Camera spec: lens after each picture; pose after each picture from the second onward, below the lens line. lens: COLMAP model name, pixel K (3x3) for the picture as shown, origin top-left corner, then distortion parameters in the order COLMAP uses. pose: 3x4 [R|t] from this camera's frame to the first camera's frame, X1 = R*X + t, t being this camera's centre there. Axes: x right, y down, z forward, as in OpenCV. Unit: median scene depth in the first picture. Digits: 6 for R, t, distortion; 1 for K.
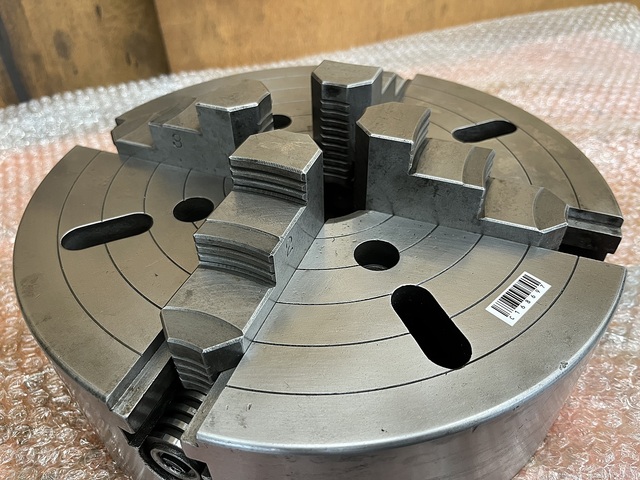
lens RADIAL K [[515.4, 0, 320.0], [0, 515.4, 240.0], [0, 0, 1]] dist [0.002049, -0.006958]
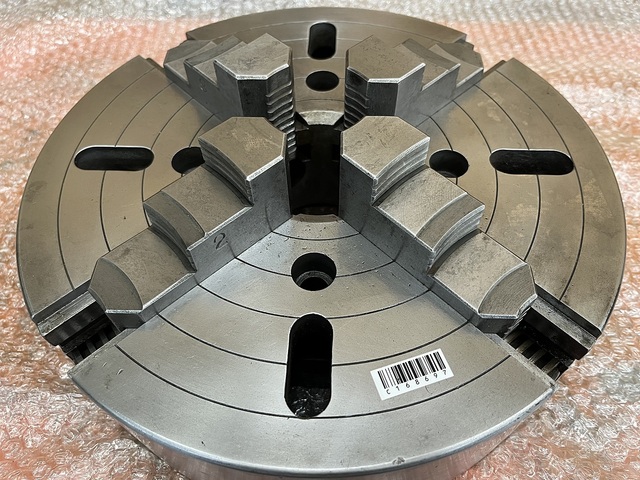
lens RADIAL K [[515.4, 0, 320.0], [0, 515.4, 240.0], [0, 0, 1]] dist [0.002049, -0.006958]
pose [[0.905108, 0.349473, -0.242174, 0.316392], [-0.284198, 0.920907, 0.266762, -0.274770], [0.316246, -0.172623, 0.932840, 0.075987]]
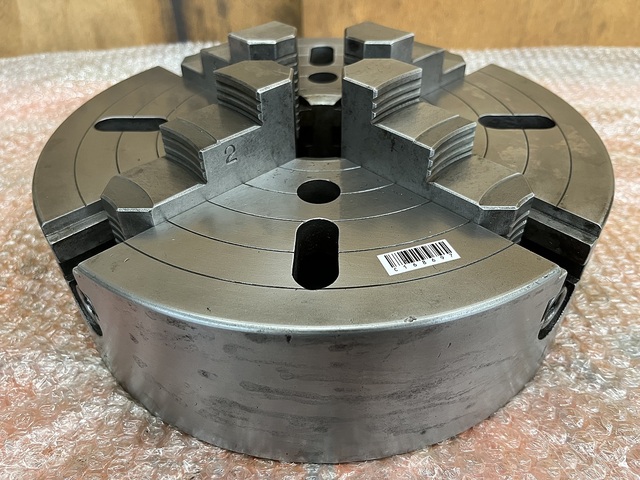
lens RADIAL K [[515.4, 0, 320.0], [0, 515.4, 240.0], [0, 0, 1]] dist [0.002049, -0.006958]
pose [[0.910323, 0.269261, -0.314342, 0.431459], [-0.277793, 0.960468, 0.018246, 0.096575], [0.306829, 0.070712, 0.949134, 0.019124]]
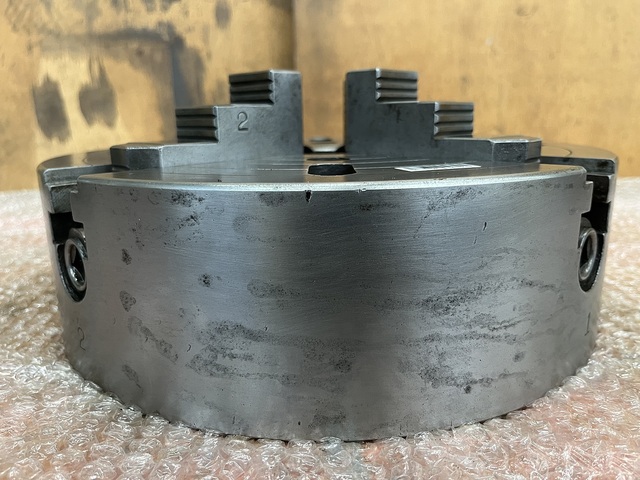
lens RADIAL K [[515.4, 0, 320.0], [0, 515.4, 240.0], [0, 0, 1]] dist [0.002049, -0.006958]
pose [[0.923698, 0.094758, -0.371218, 0.461094], [-0.255742, 0.873957, -0.413274, 0.562329], [0.285268, 0.476676, 0.831506, 0.189871]]
